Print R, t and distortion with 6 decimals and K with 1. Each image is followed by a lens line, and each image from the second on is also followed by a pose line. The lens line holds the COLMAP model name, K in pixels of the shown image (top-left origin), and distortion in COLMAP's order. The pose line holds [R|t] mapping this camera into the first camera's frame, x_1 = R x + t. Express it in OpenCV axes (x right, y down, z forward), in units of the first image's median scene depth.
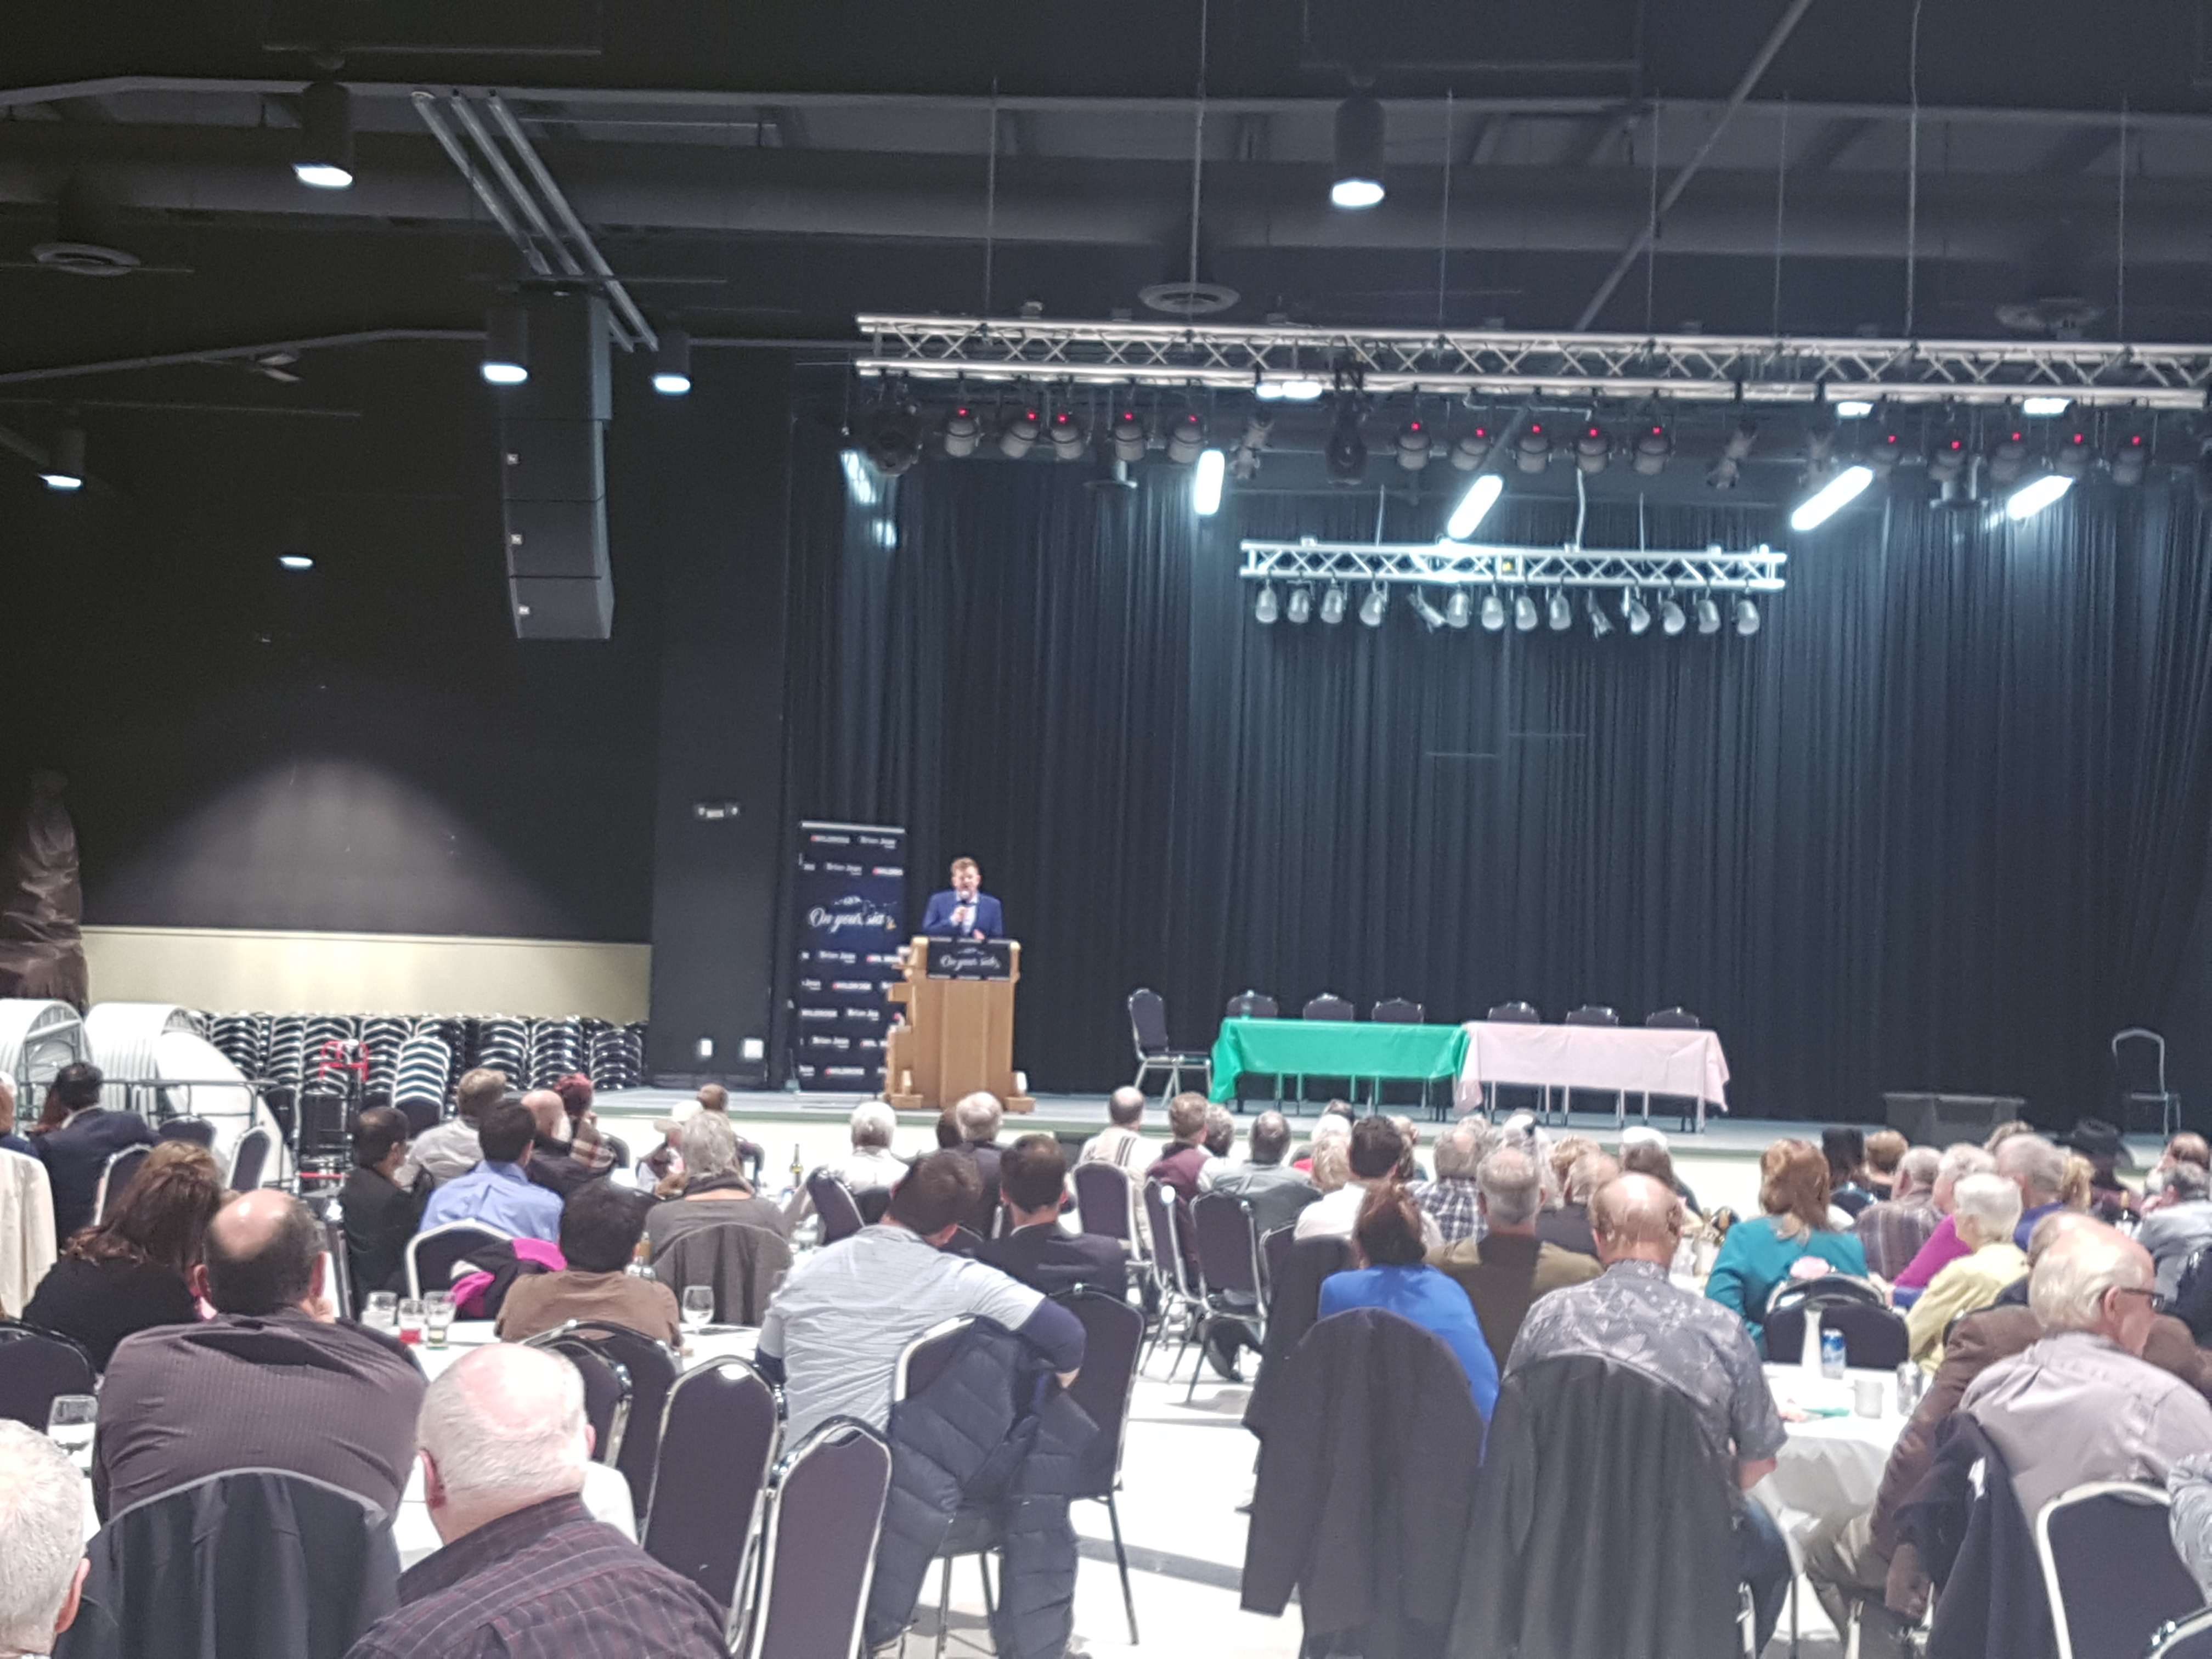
lens RADIAL K [[2199.1, 0, 1106.0], [0, 2199.1, 829.5], [0, 0, 1]] dist [0.181727, -0.439972]
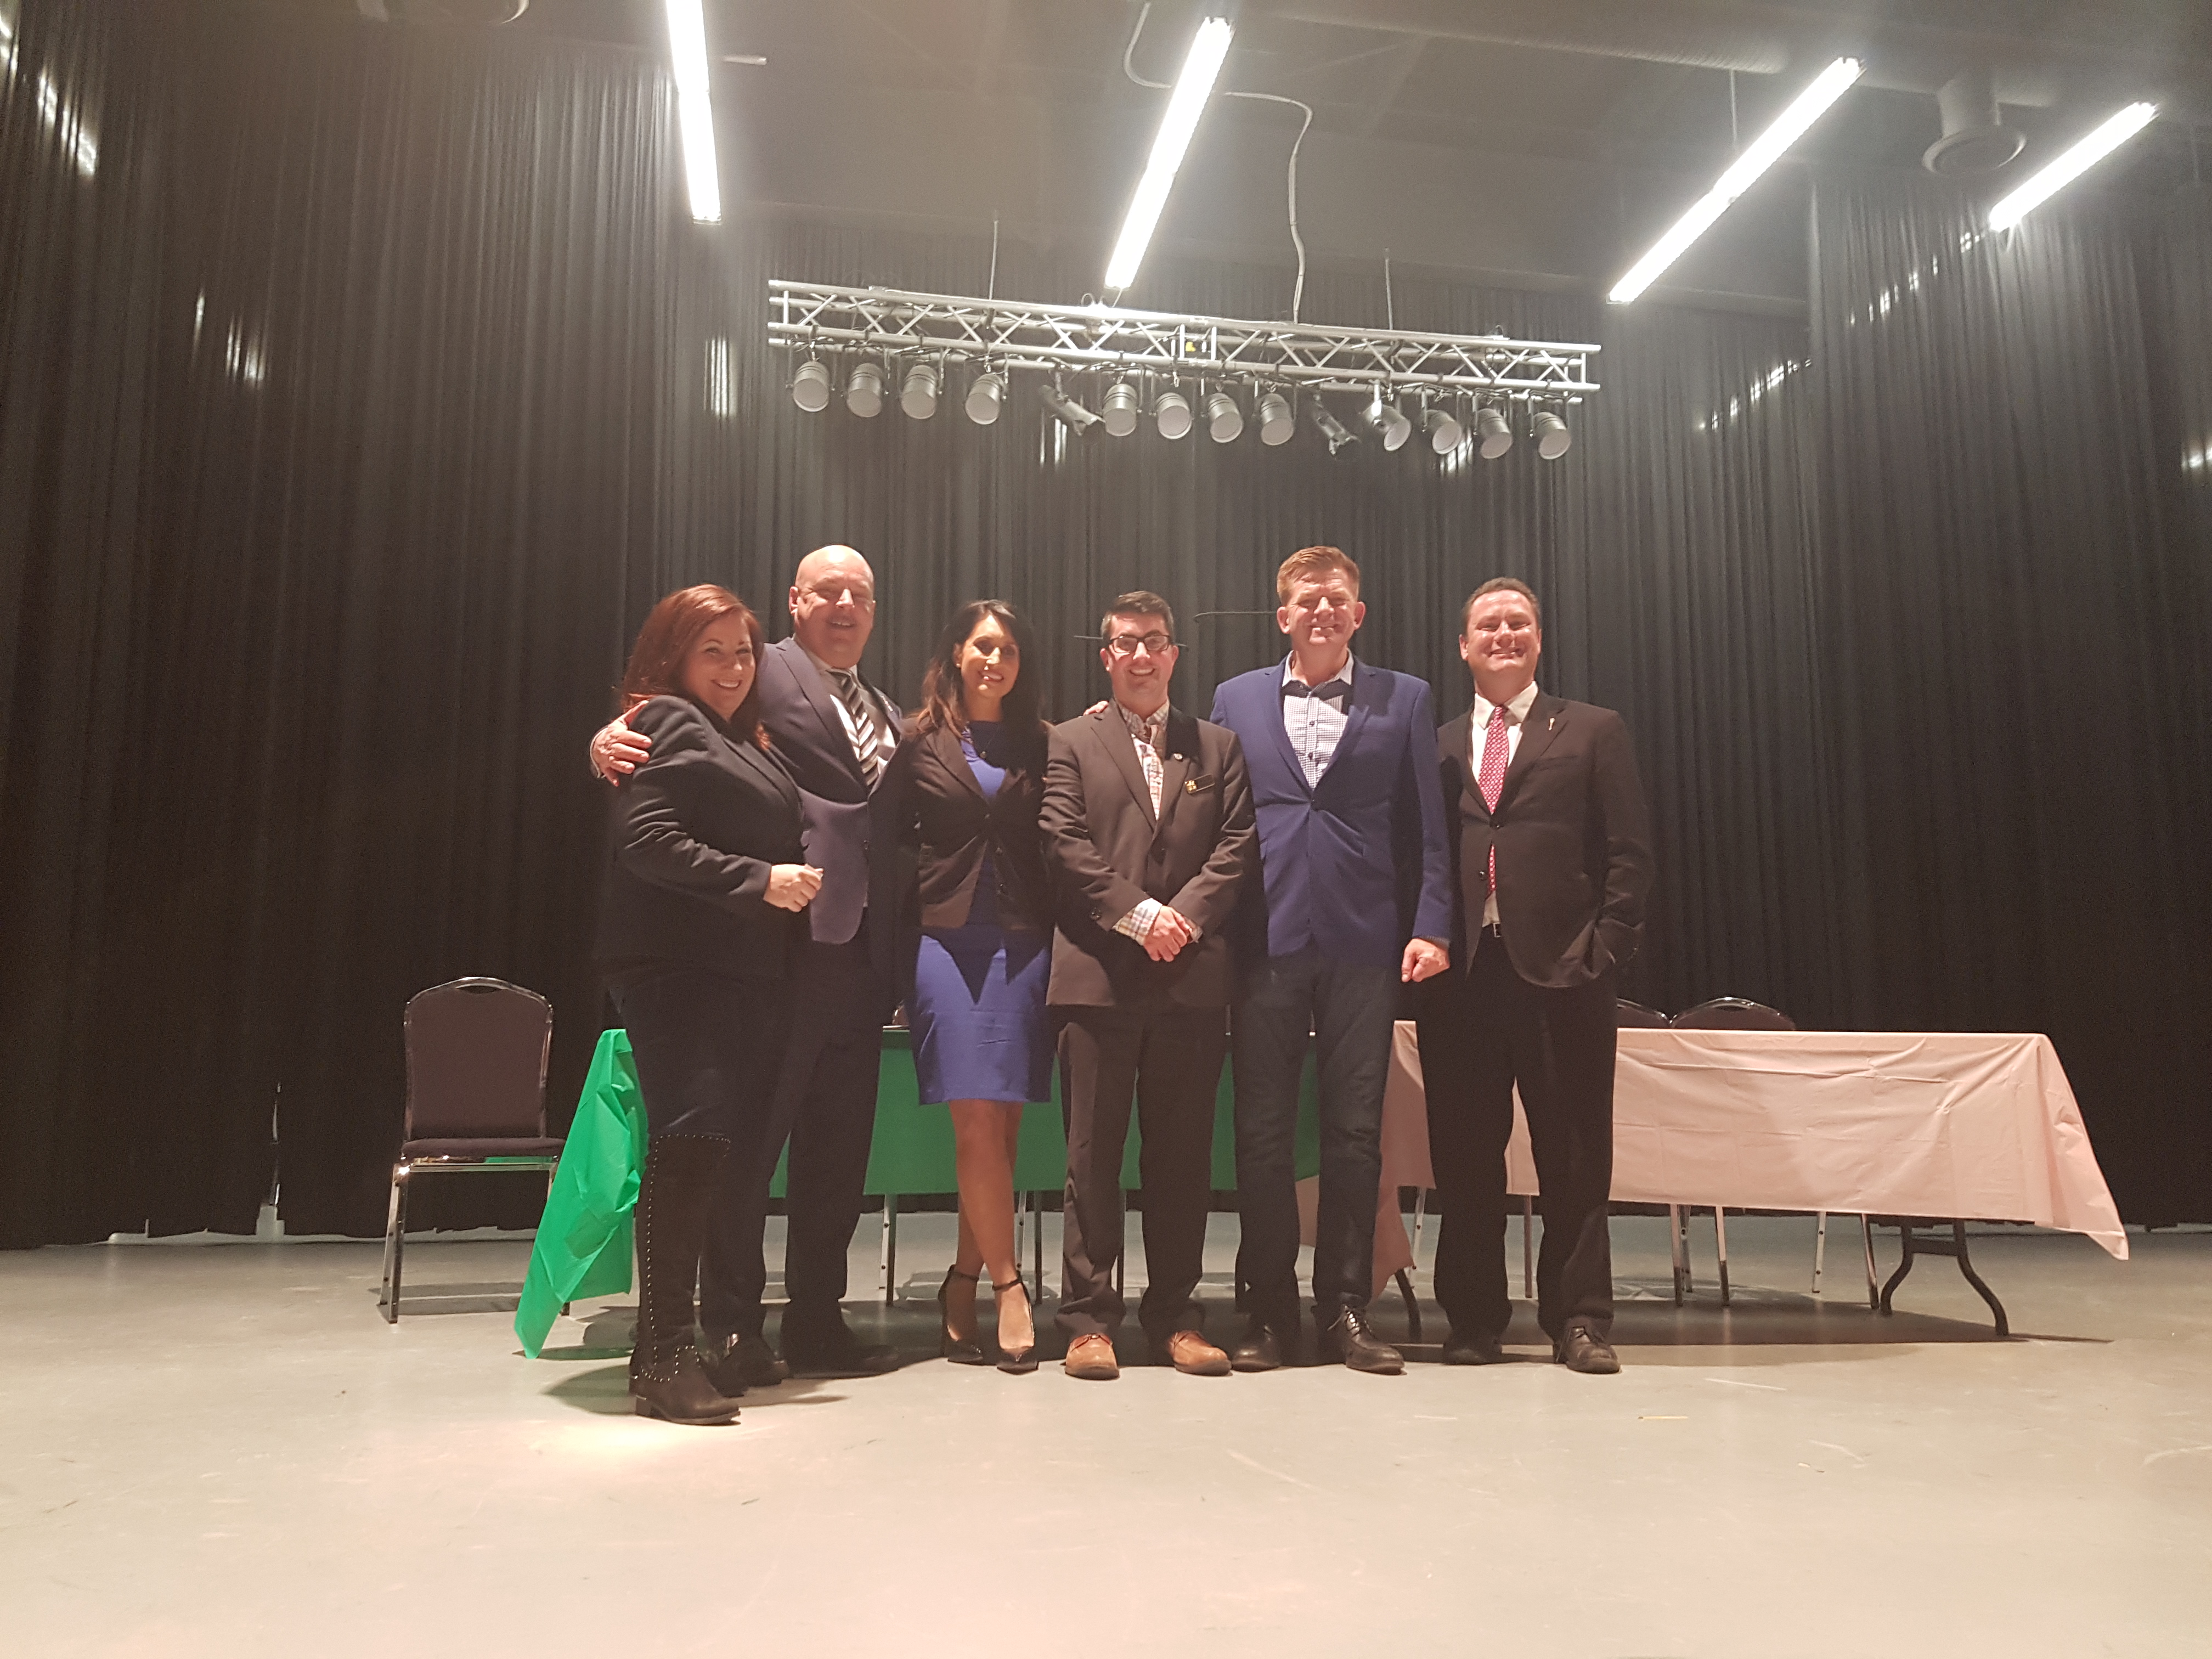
lens RADIAL K [[1697.8, 0, 1096.6], [0, 1697.8, 882.9], [0, 0, 1]] dist [0.110887, -0.231706]
pose [[0.977124, -0.007753, 0.212531, 0.050004], [0.020565, 0.998097, -0.058136, 0.061802], [-0.211676, 0.061176, 0.975423, 0.543177]]
